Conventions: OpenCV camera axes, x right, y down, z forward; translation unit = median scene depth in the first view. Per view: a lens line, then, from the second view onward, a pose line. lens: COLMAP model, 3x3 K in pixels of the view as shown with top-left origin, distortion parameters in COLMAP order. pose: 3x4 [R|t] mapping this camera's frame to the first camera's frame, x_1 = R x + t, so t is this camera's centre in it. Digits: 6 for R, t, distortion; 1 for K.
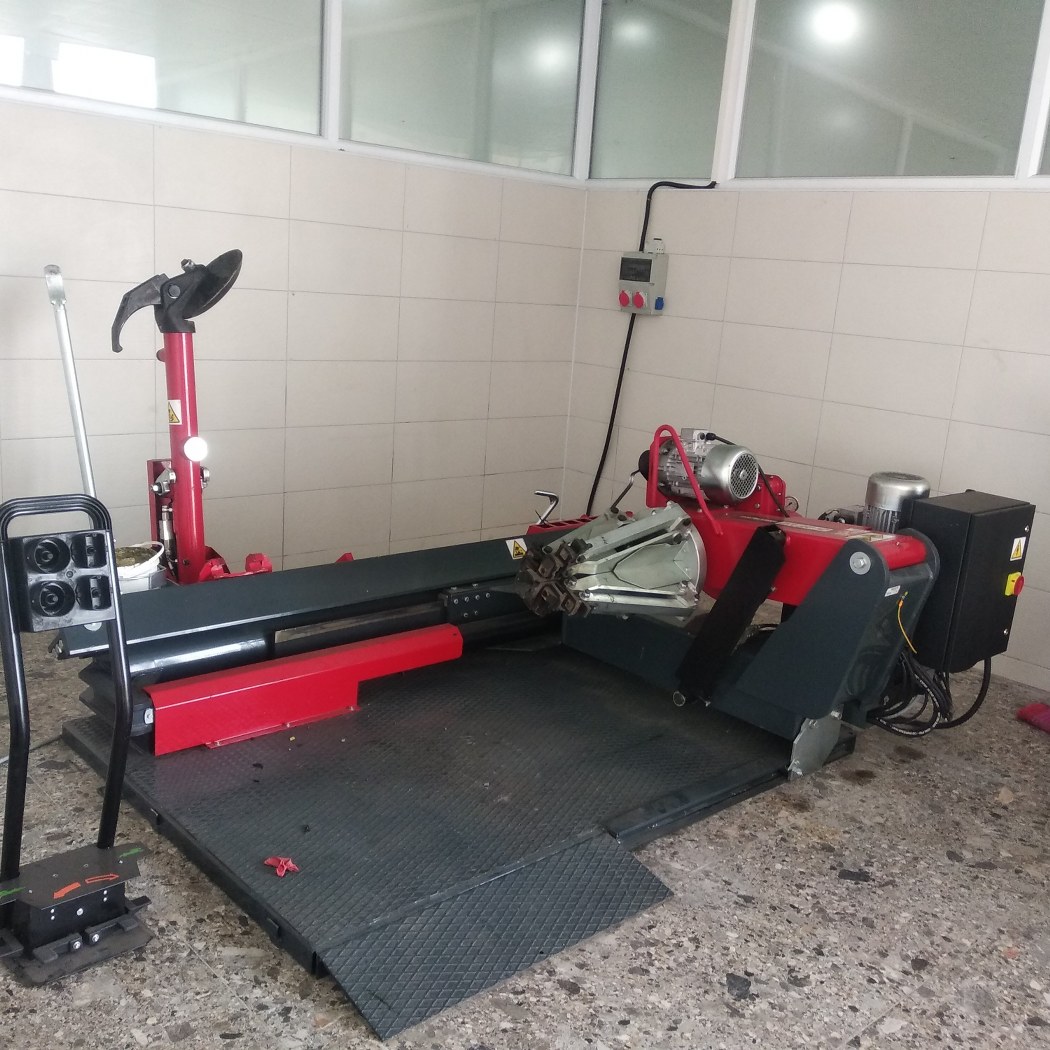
lens RADIAL K [[1091.0, 0, 514.8], [0, 1091.0, 525.6], [0, 0, 1]] dist [0.050250, -0.072945]
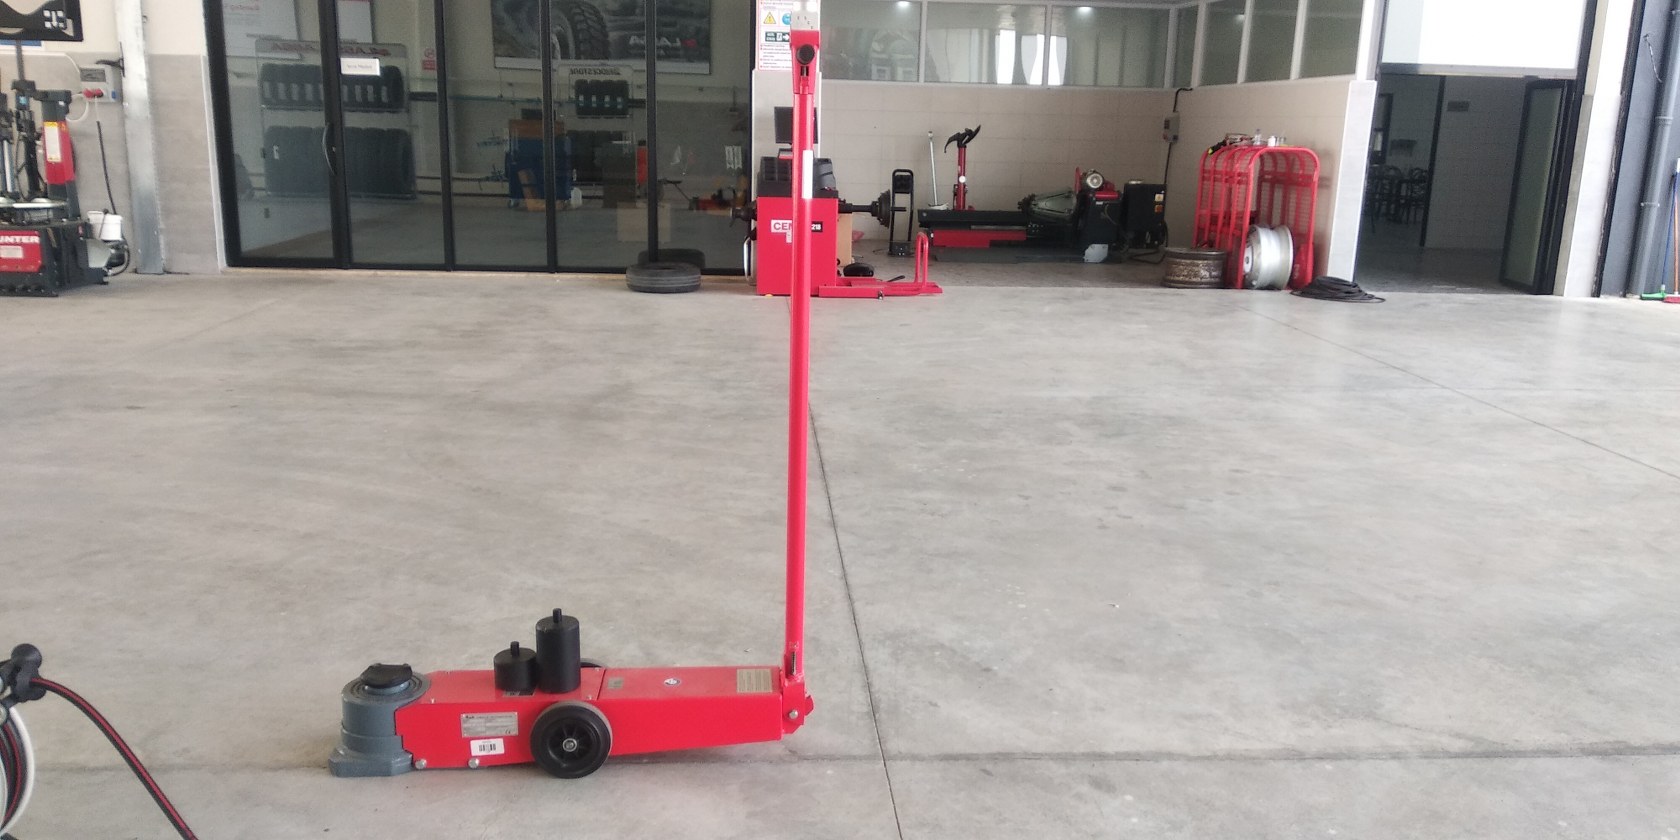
lens RADIAL K [[1314.9, 0, 840.0], [0, 1314.9, 420.0], [0, 0, 1]] dist [0.080734, -0.141923]
pose [[0.797559, 0.079655, -0.597959, 2.049243], [-0.105929, 0.994335, -0.008832, 0.798033], [0.593868, 0.070385, 0.801478, -2.671596]]
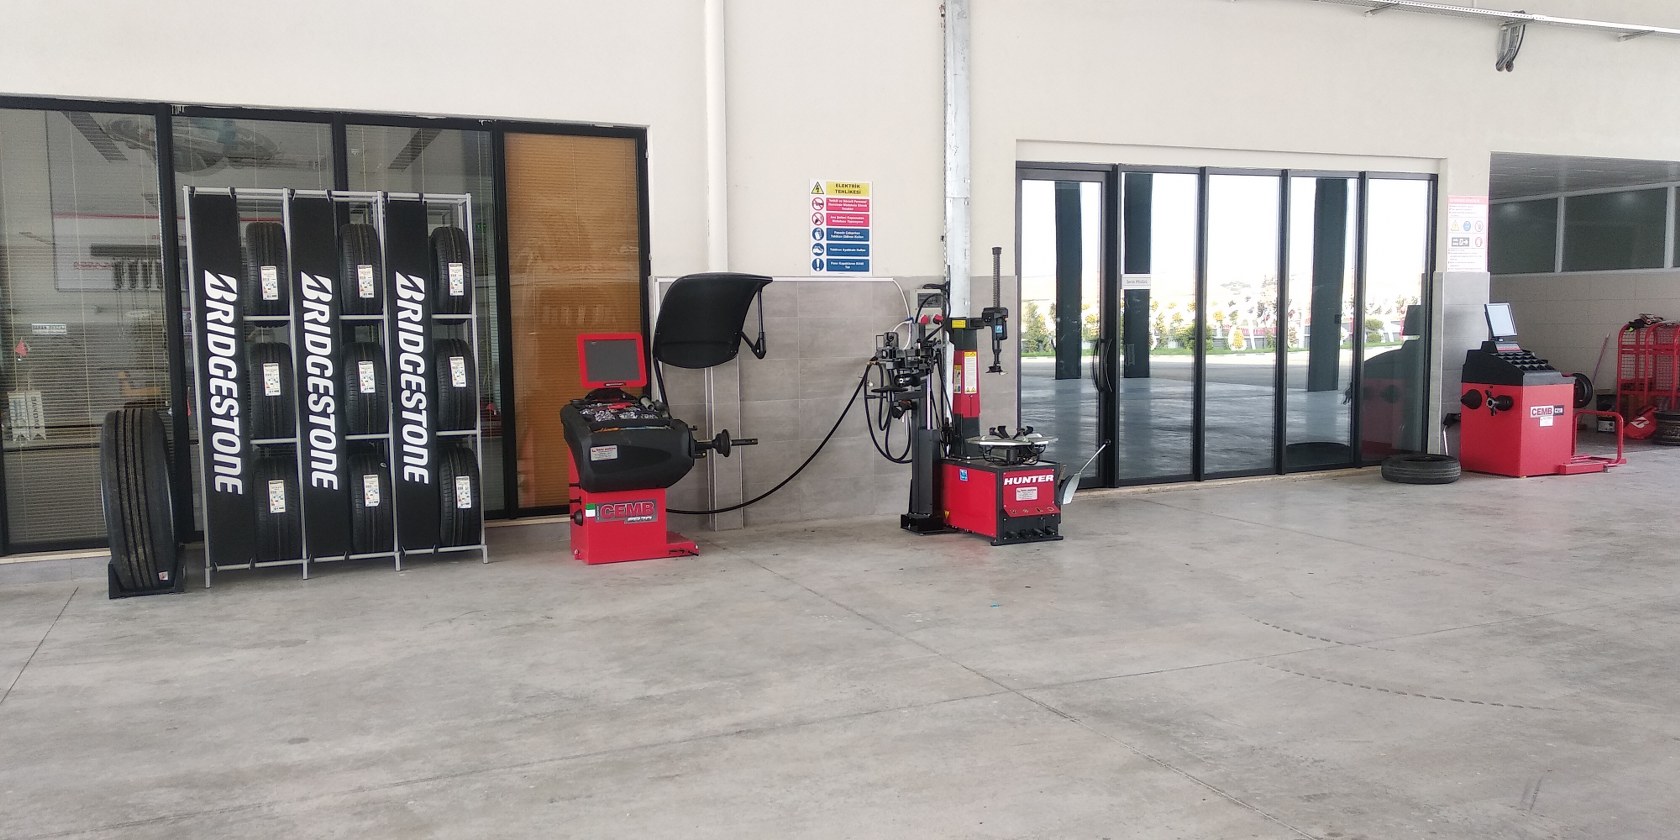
lens RADIAL K [[1314.9, 0, 840.0], [0, 1314.9, 420.0], [0, 0, 1]] dist [0.080734, -0.141923]
pose [[0.948968, -0.063263, -0.308962, -0.414957], [0.012476, 0.986438, -0.163661, 0.869010], [0.315126, 0.151455, 0.936887, -3.884226]]
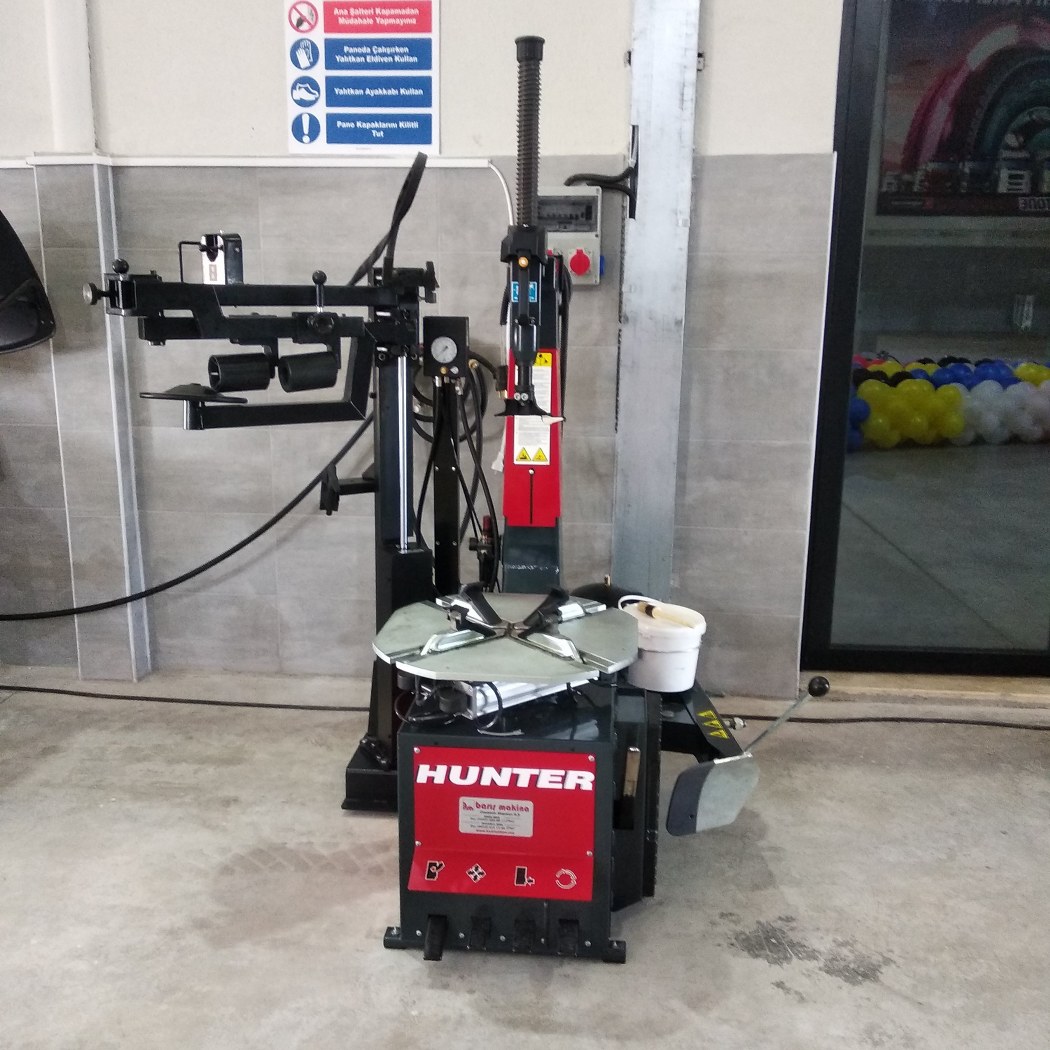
lens RADIAL K [[1091.0, 0, 514.8], [0, 1091.0, 525.6], [0, 0, 1]] dist [0.050250, -0.072945]
pose [[0.674899, 0.100594, -0.731021, -0.384462], [-0.126290, 0.991794, 0.019884, 0.441981], [0.727023, 0.078901, 0.682065, -2.004262]]
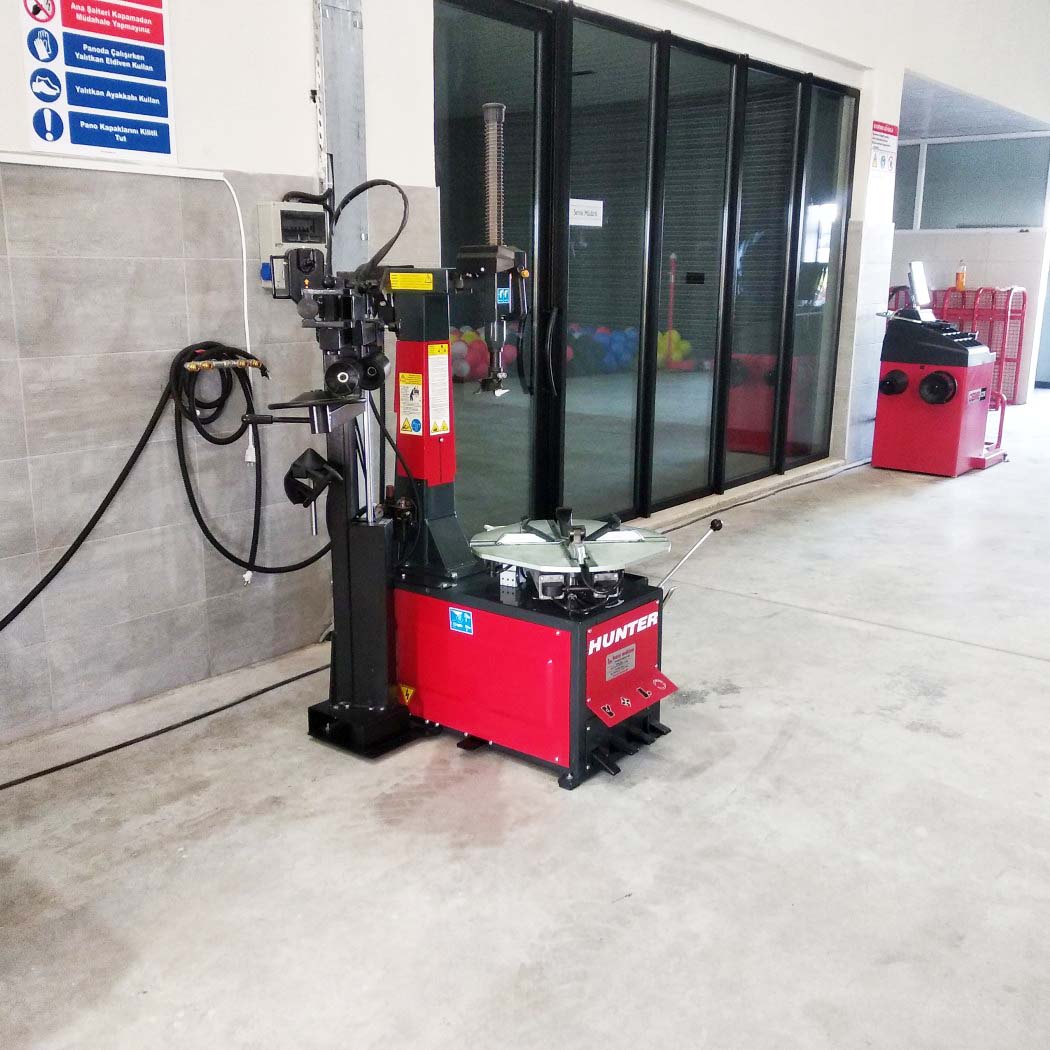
lens RADIAL K [[1094.5, 0, 522.7], [0, 1094.5, 537.6], [0, 0, 1]] dist [0.046480, -0.065981]
pose [[0.984068, -0.105901, 0.142814, -1.025531], [0.103537, 0.994338, 0.023908, 0.489129], [-0.144537, -0.008741, 0.989461, -2.446528]]
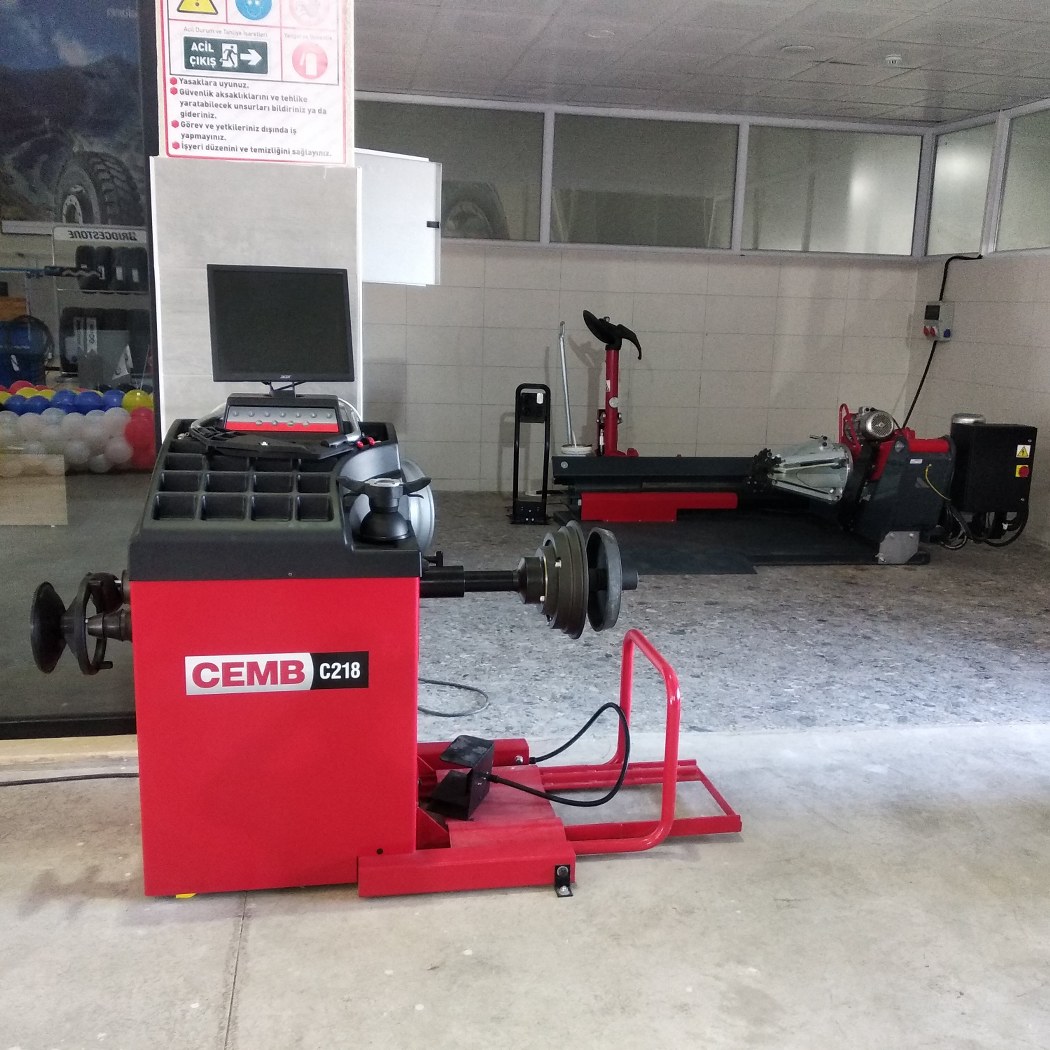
lens RADIAL K [[1094.4, 0, 521.5], [0, 1094.4, 489.5], [0, 0, 1]] dist [0.294174, -0.005907]
pose [[0.853004, 0.037896, -0.520527, 0.706531], [-0.089343, 0.993241, -0.074099, 0.281380], [0.514200, 0.109712, 0.850624, -0.975102]]
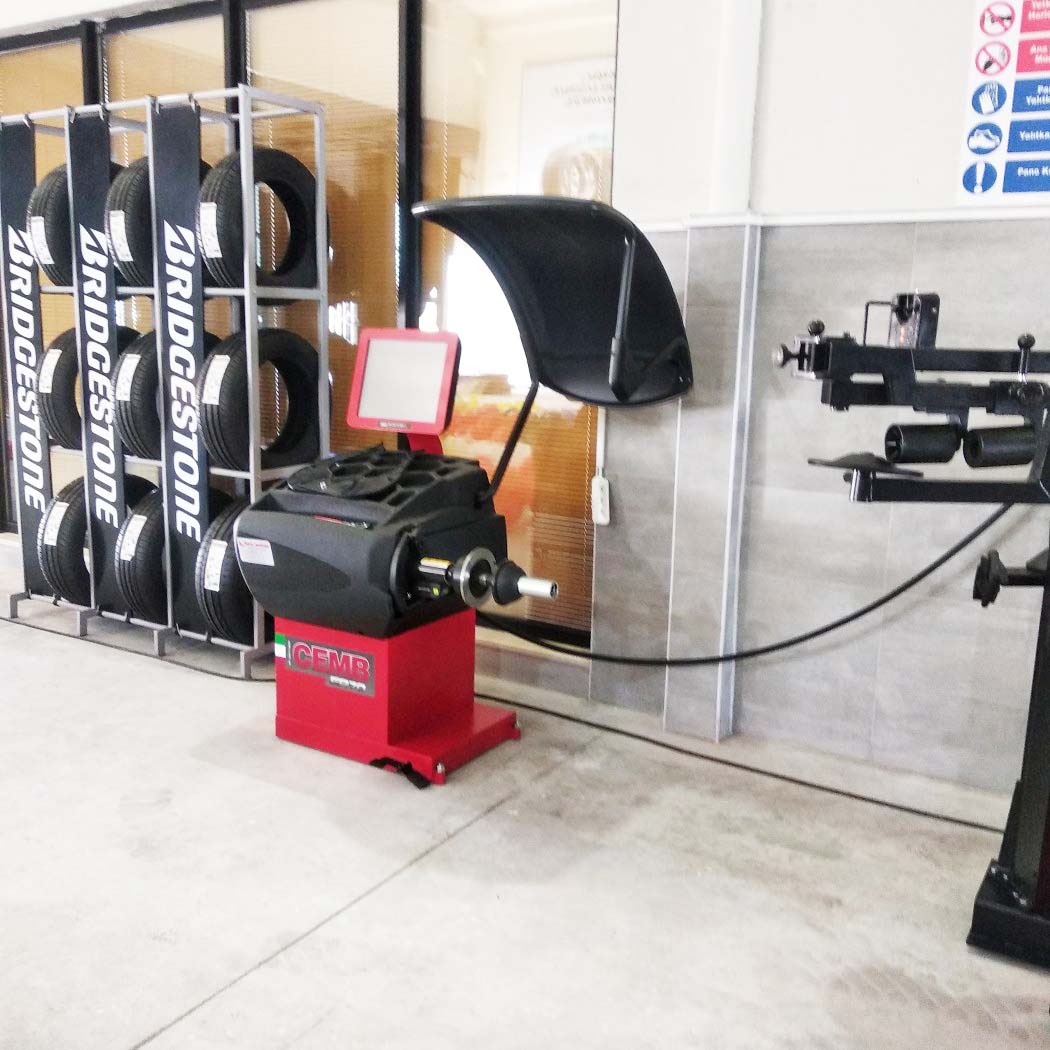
lens RADIAL K [[1091.0, 0, 514.8], [0, 1091.0, 525.6], [0, 0, 1]] dist [0.050250, -0.072945]
pose [[0.277202, 0.113078, -0.954134, -0.476295], [-0.218696, 0.974410, 0.051944, 0.445926], [0.935591, 0.194266, 0.294838, -2.061945]]
